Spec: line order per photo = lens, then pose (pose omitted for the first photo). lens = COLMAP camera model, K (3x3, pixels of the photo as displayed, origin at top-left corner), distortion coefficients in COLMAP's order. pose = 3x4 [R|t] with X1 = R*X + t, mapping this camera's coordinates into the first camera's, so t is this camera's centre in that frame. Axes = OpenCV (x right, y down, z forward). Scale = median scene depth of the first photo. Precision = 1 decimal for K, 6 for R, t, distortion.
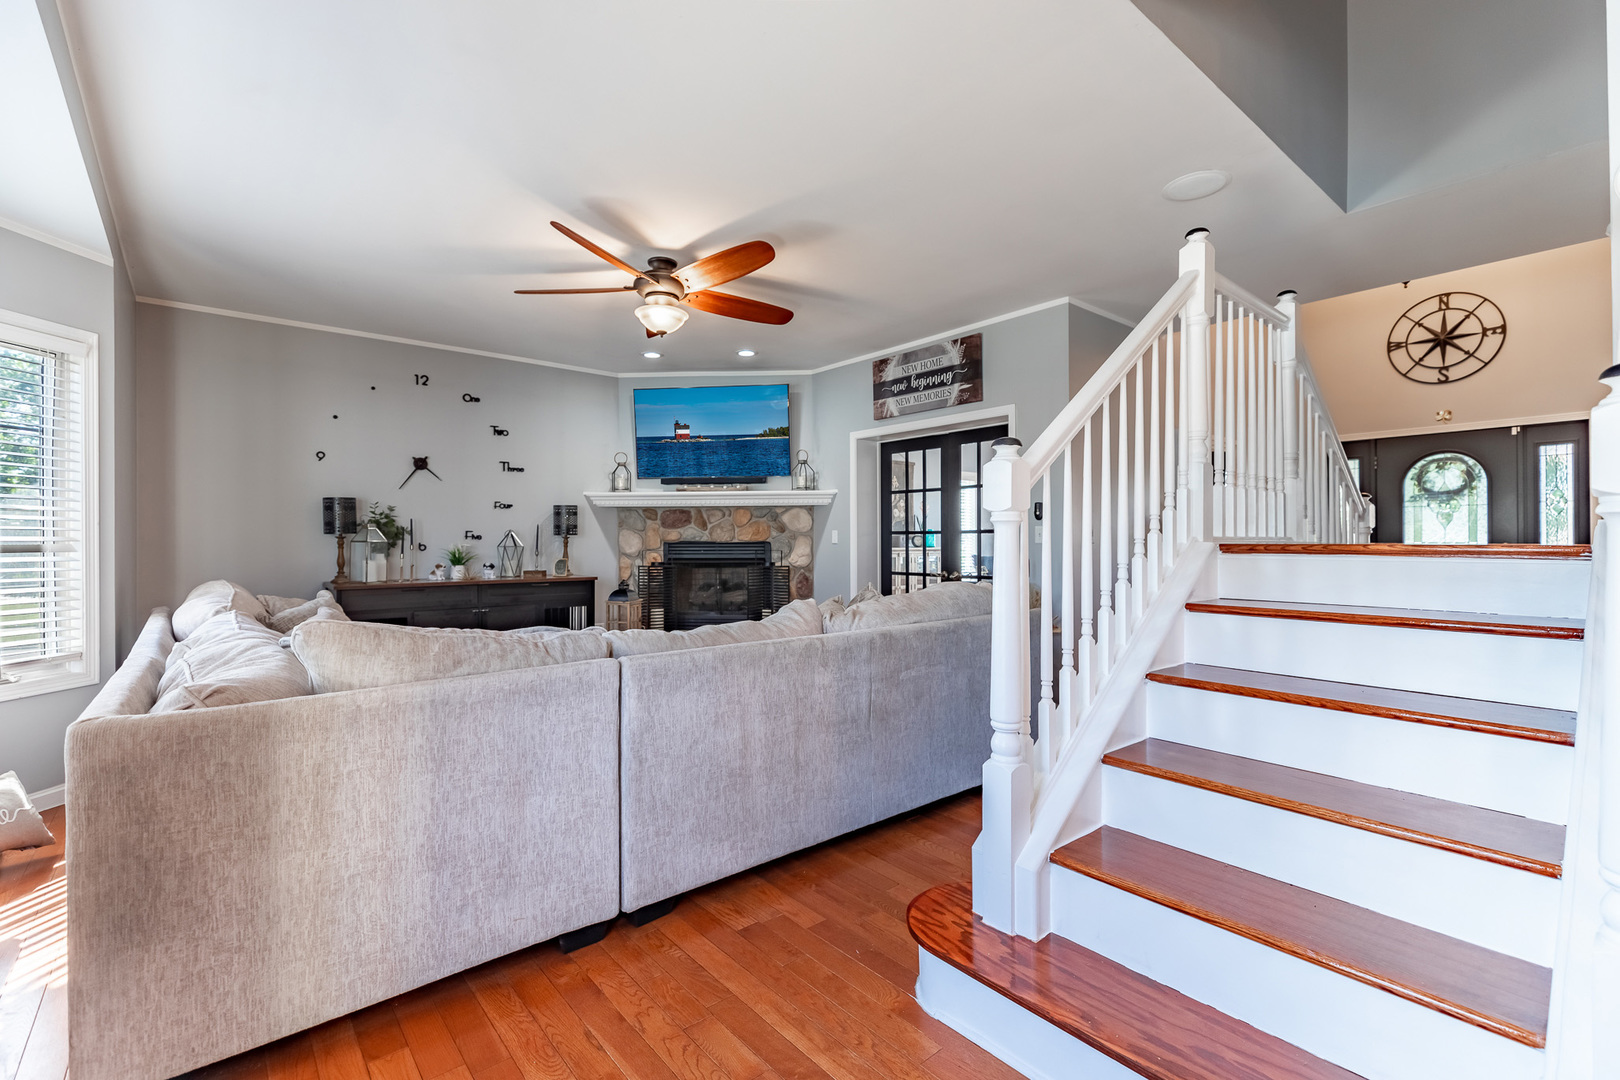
lens RADIAL K [[710.9, 0, 810.0], [0, 710.9, 540.0], [0, 0, 1]] dist [-0.029332, -0.000533]
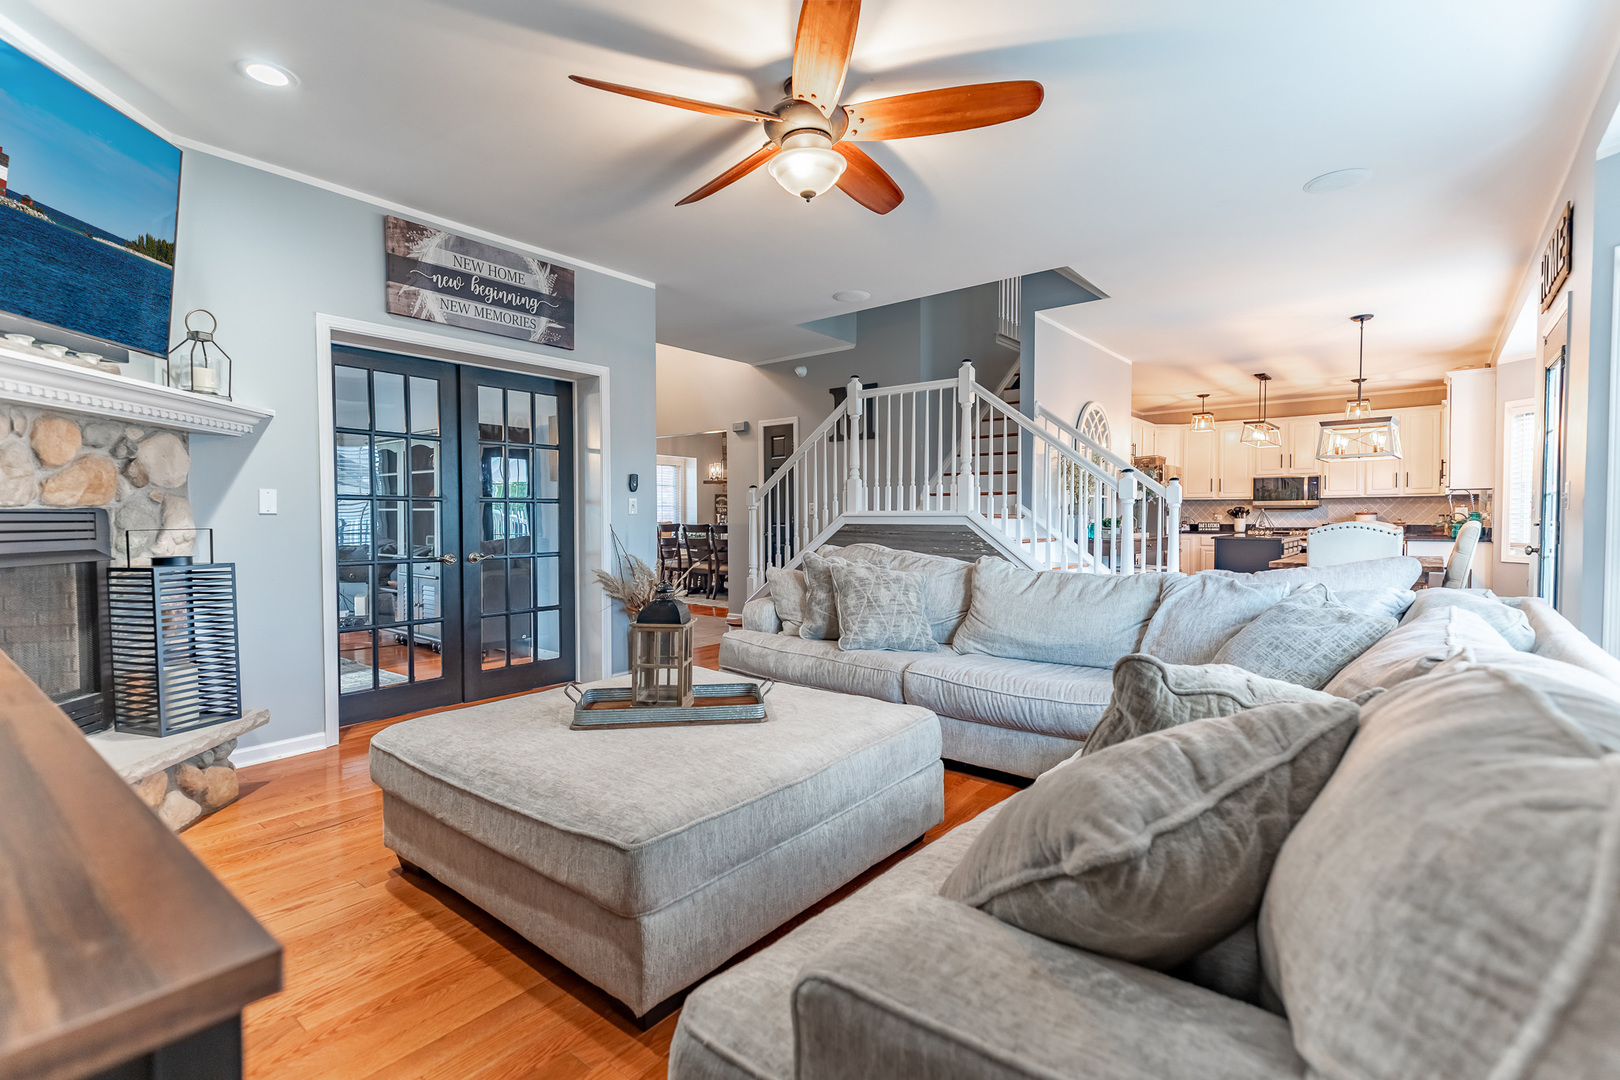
lens RADIAL K [[743.6, 0, 810.0], [0, 743.6, 540.0], [0, 0, 1]] dist [0.003729, 0.000436]
pose [[-0.198551, -0.026627, 0.979729, -0.653928], [0.000589, 0.999627, 0.027287, 0.009597], [-0.980090, 0.005995, -0.198461, 0.825441]]
